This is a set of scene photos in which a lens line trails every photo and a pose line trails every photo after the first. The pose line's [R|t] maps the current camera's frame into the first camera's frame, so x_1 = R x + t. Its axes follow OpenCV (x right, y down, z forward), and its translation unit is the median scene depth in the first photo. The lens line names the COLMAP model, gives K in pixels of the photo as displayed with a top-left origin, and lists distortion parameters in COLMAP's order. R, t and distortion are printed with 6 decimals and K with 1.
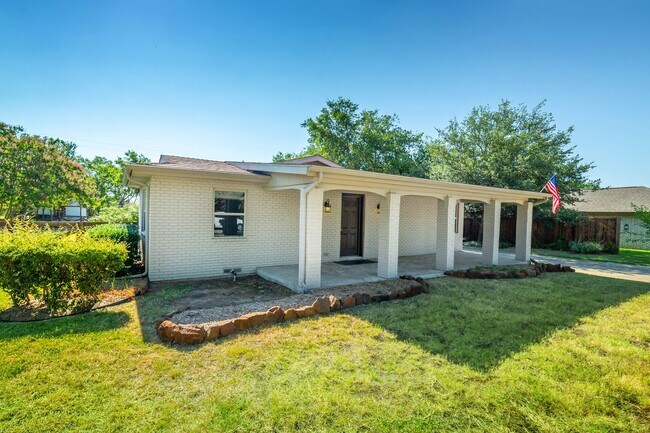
lens RADIAL K [[329.9, 0, 325.0], [0, 329.9, 216.5], [0, 0, 1]] dist [-0.004148, -0.000662]
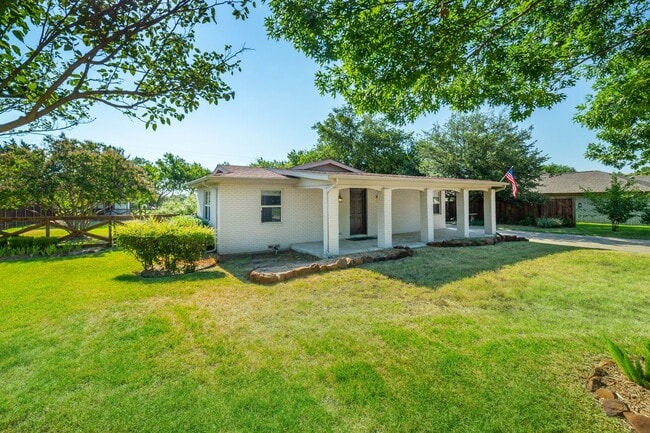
lens RADIAL K [[311.6, 0, 324.4], [0, 311.6, 185.9], [0, 0, 1]] dist [-0.031653, 0.000062]
pose [[0.999360, -0.031049, -0.017753, -0.026625], [0.030081, 0.998173, -0.052393, -0.013126], [0.019347, 0.051825, 0.998469, -0.247840]]
